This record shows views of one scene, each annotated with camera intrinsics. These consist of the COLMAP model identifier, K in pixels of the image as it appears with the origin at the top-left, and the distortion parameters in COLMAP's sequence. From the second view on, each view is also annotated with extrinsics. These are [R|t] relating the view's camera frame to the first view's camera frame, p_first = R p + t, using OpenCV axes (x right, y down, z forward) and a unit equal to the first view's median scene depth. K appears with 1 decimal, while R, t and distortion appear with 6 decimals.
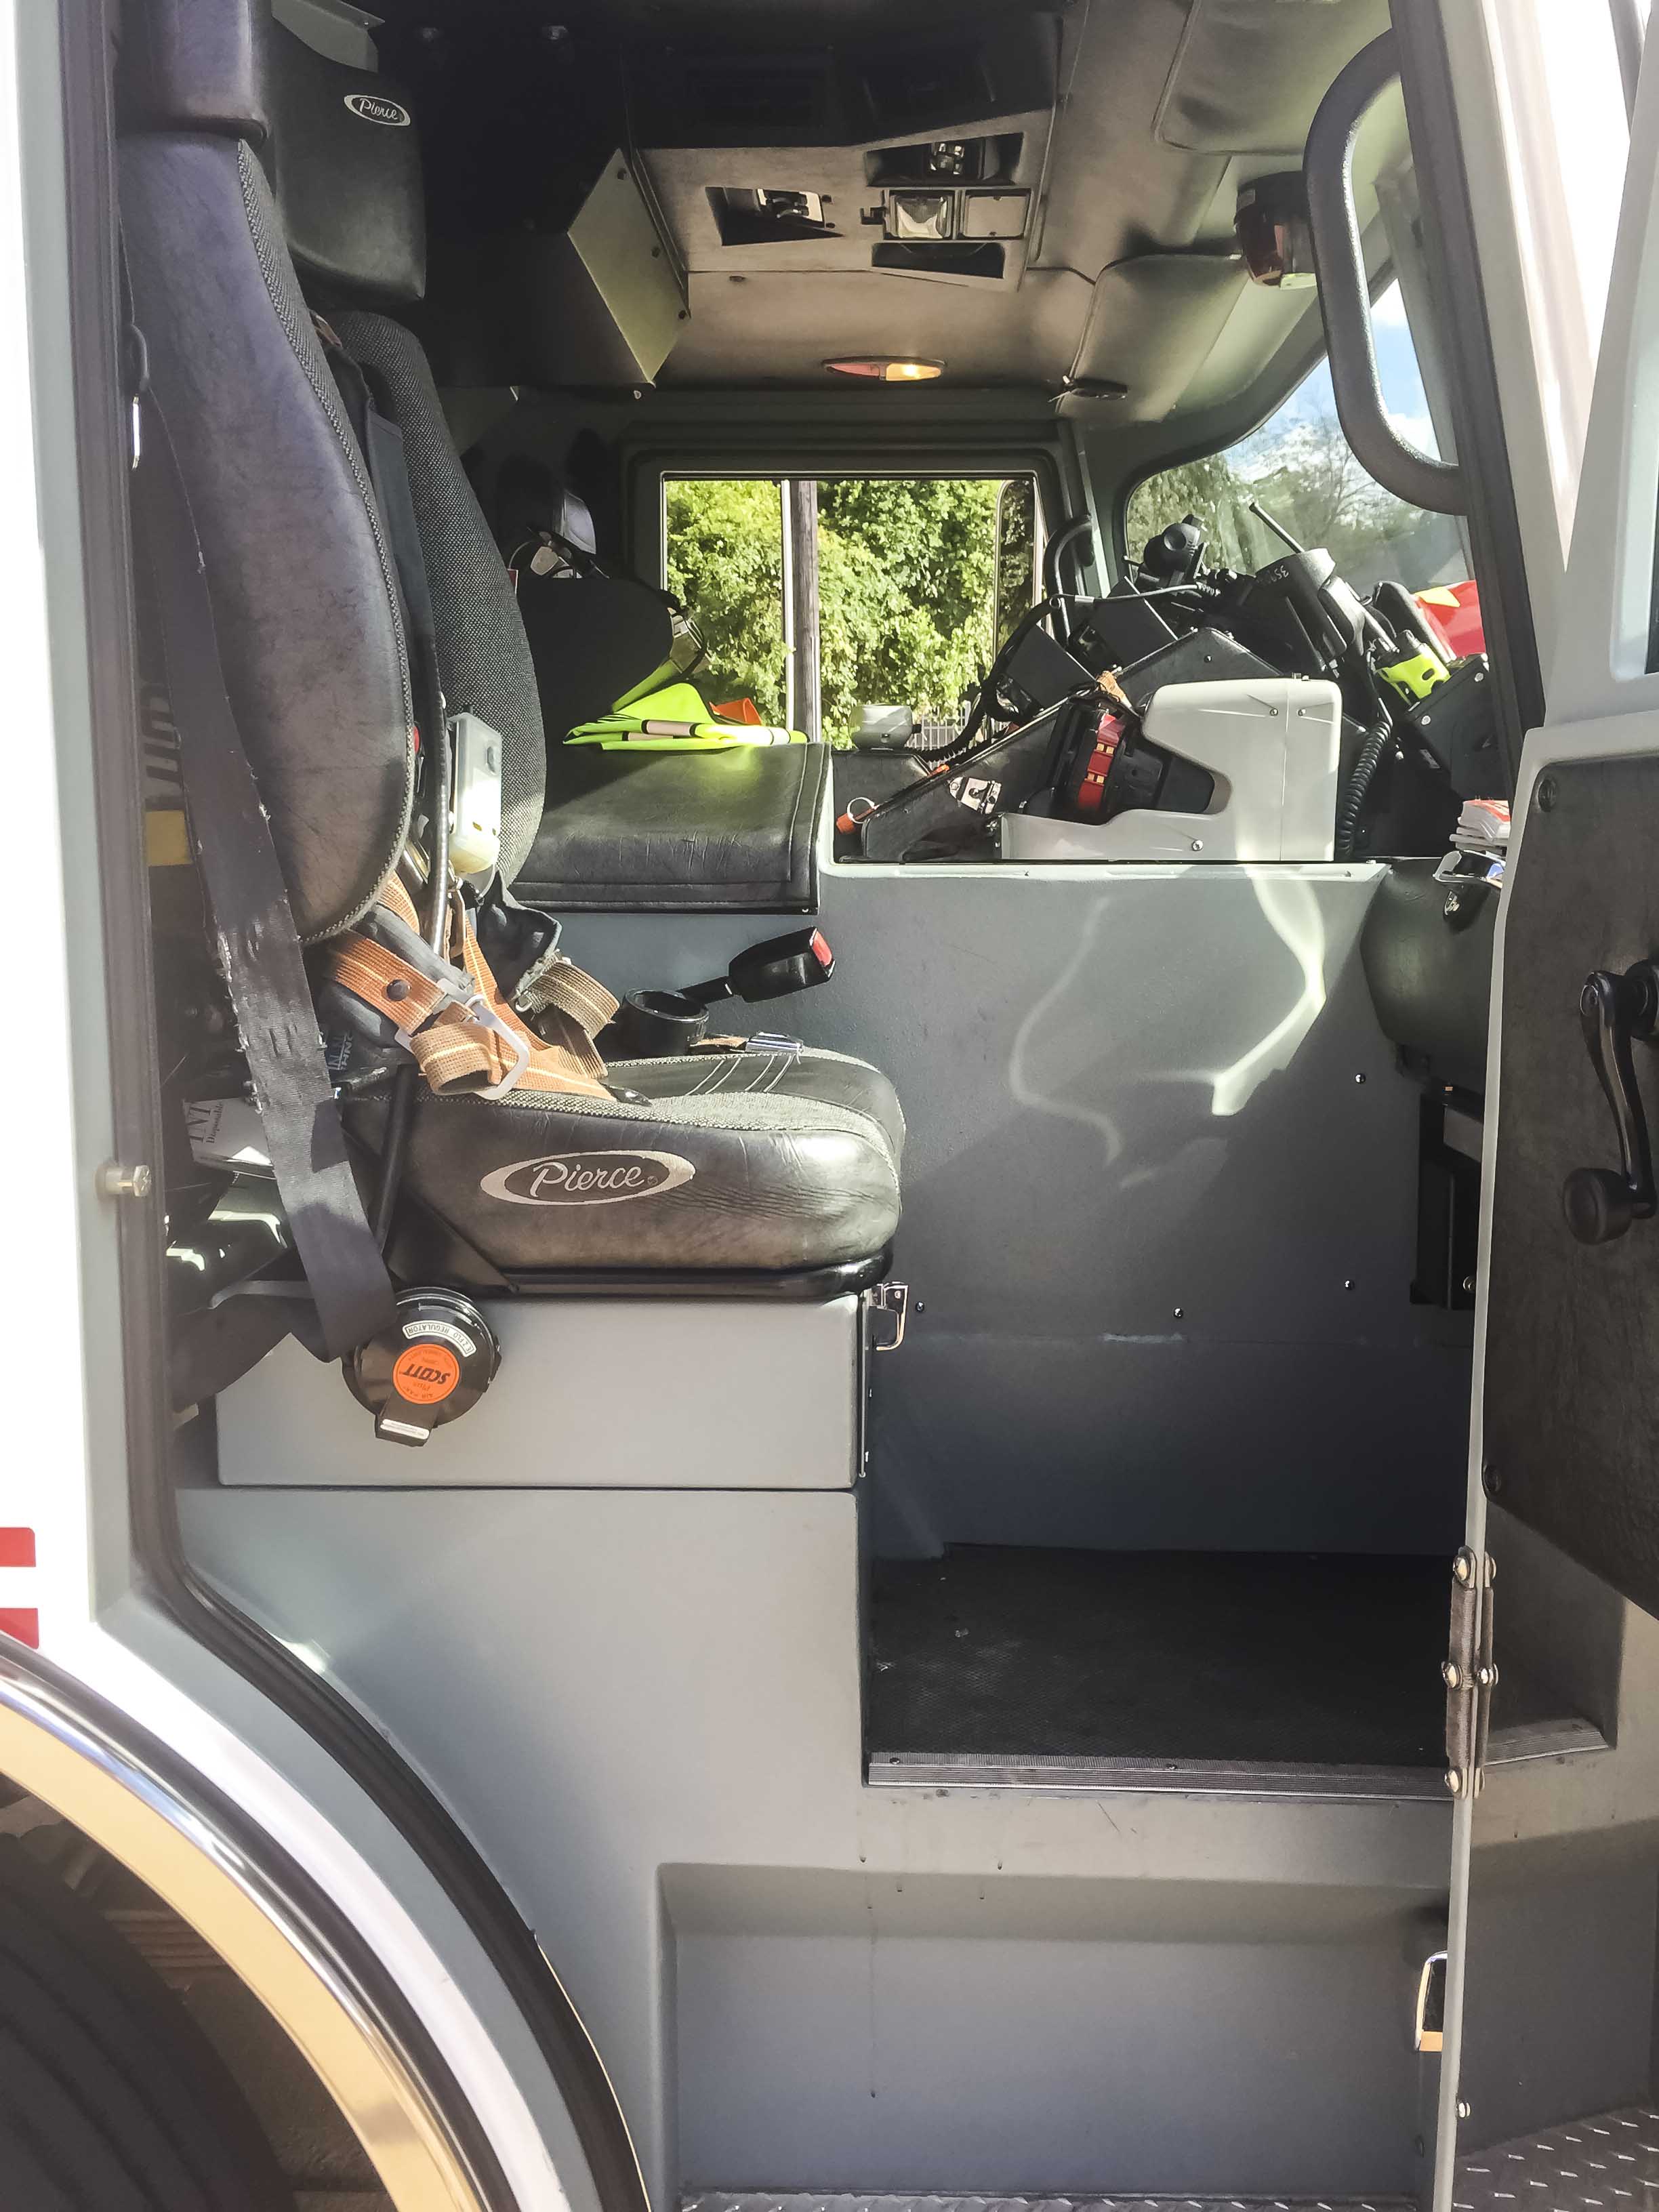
lens RADIAL K [[1925.8, 0, 828.2], [0, 1925.8, 1107.6], [0, 0, 1]] dist [0.095181, -0.147333]
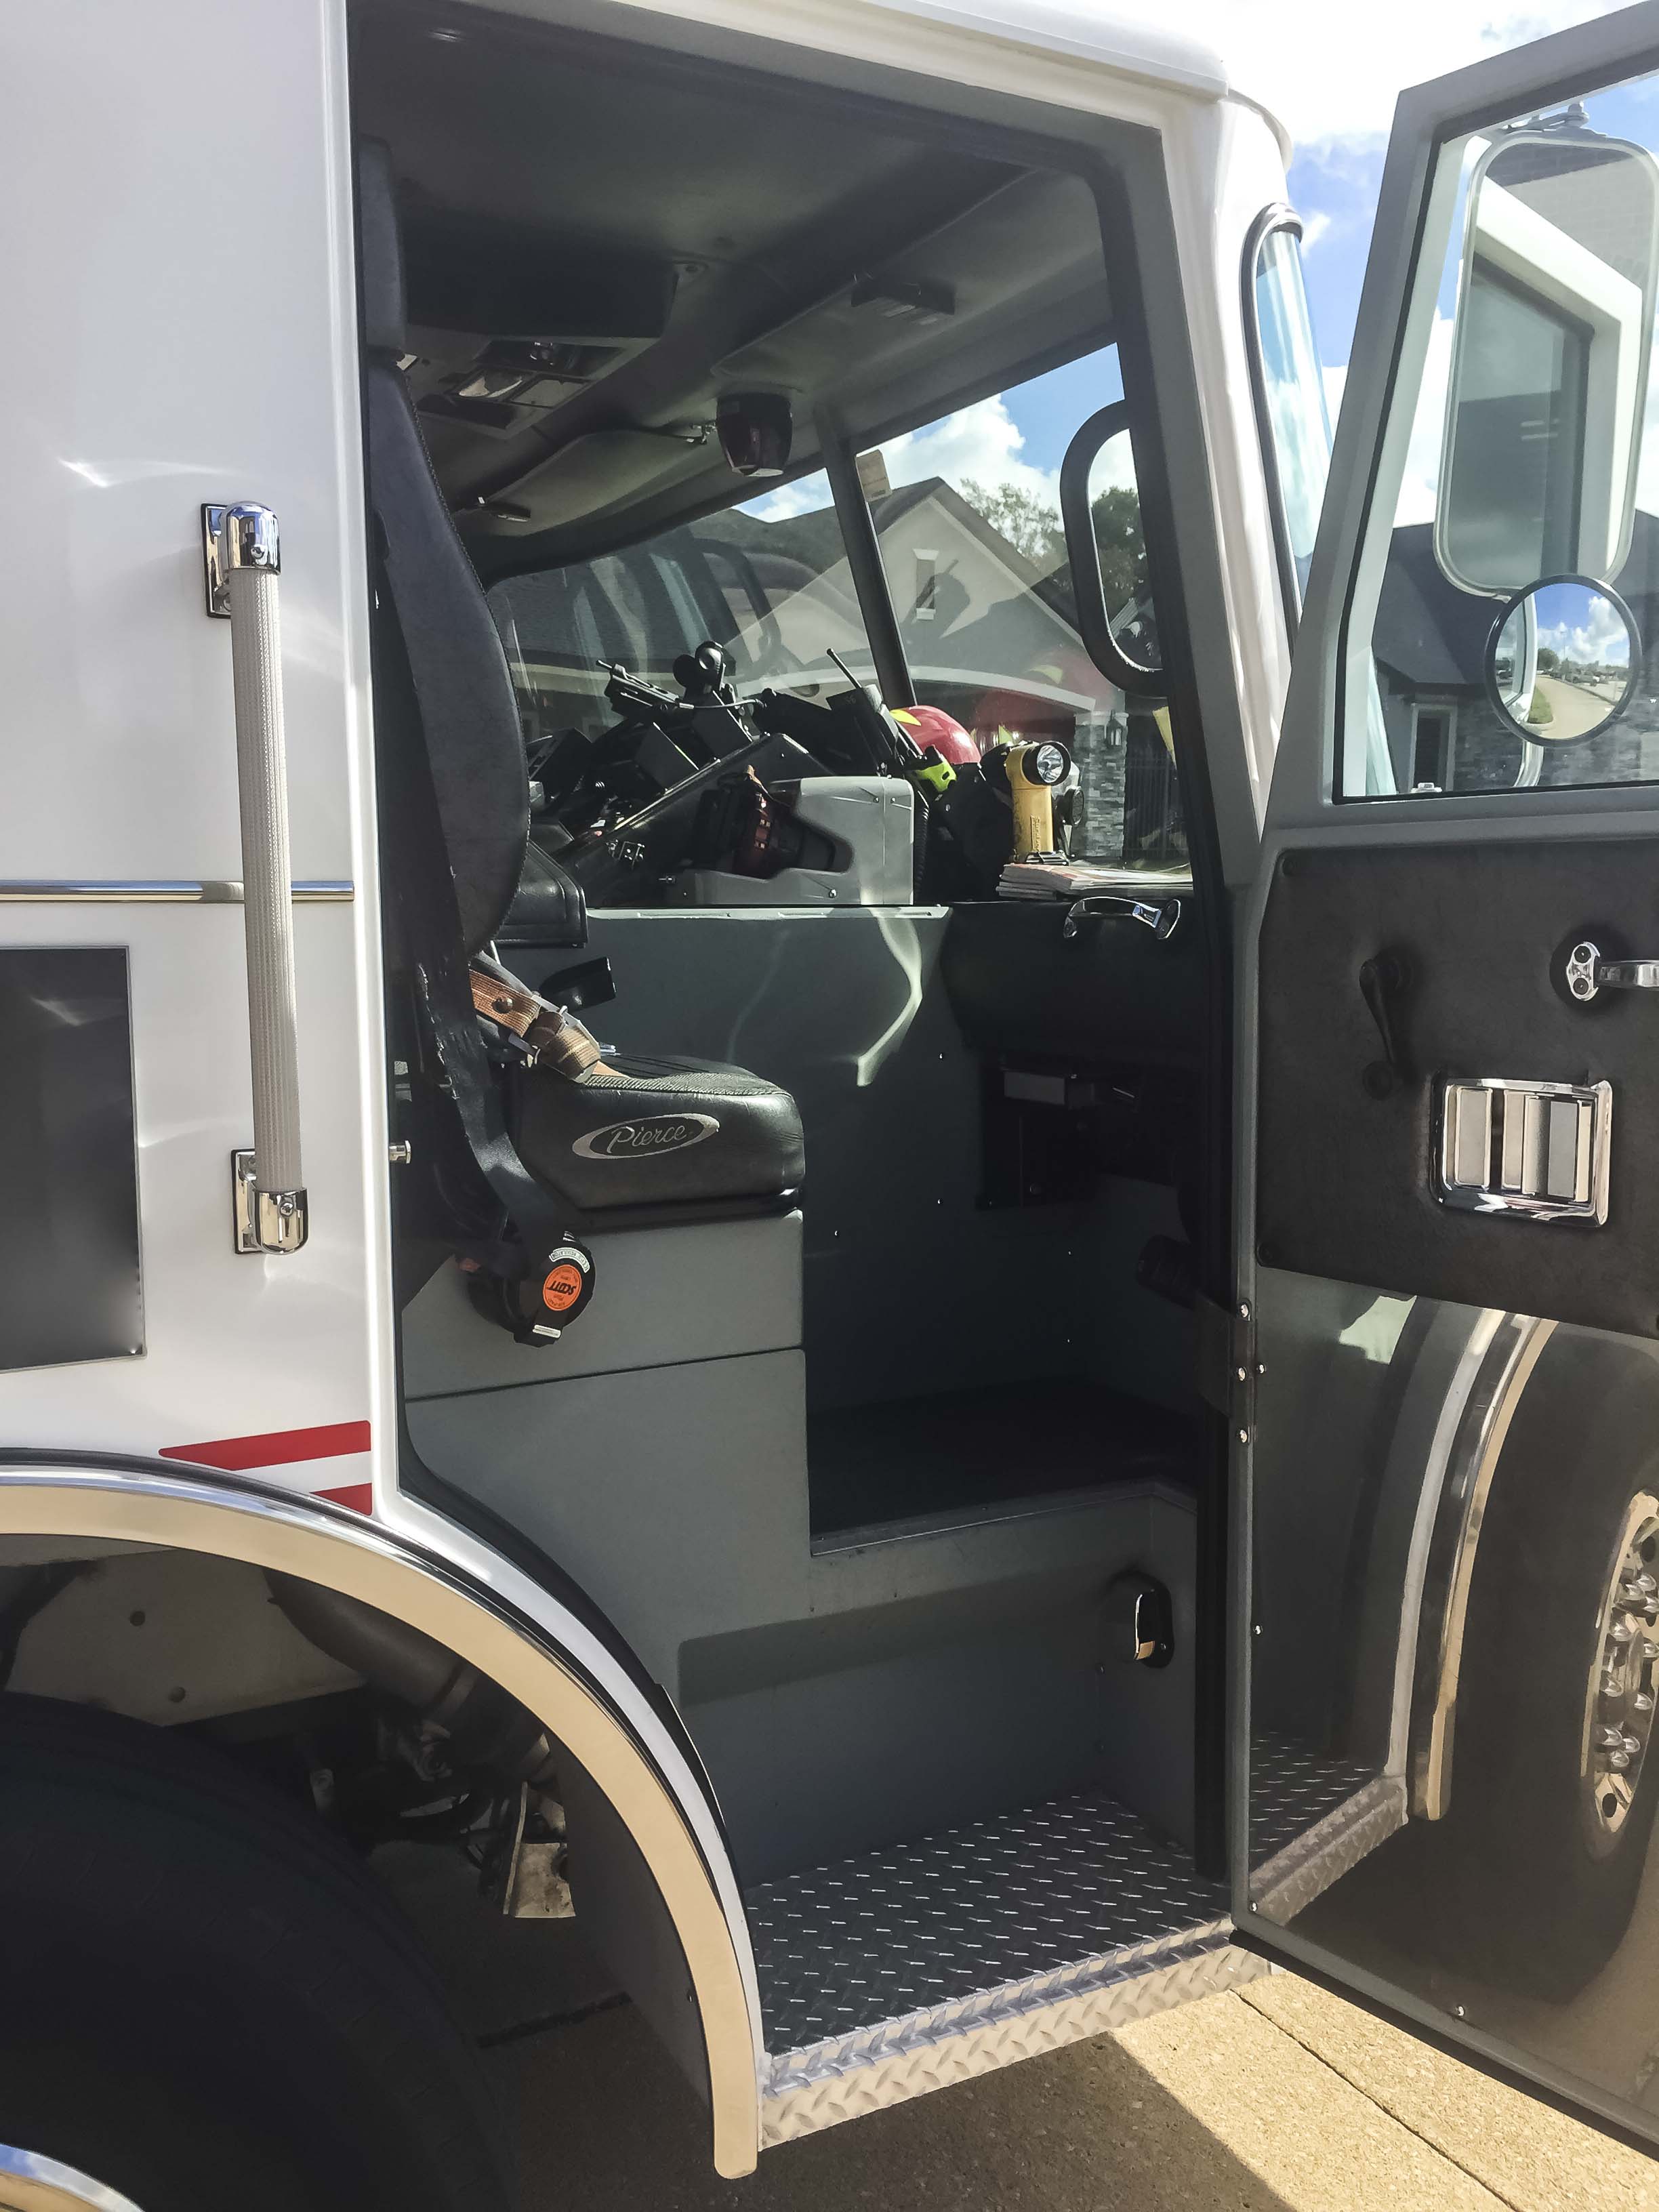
lens RADIAL K [[1925.8, 0, 834.7], [0, 1925.8, 1108.8], [0, 0, 1]] dist [0.095181, -0.147333]
pose [[0.859426, -0.061493, 0.507549, -0.536903], [0.073705, 0.997272, -0.003978, 0.024563], [-0.505919, 0.040828, 0.861614, -0.191947]]
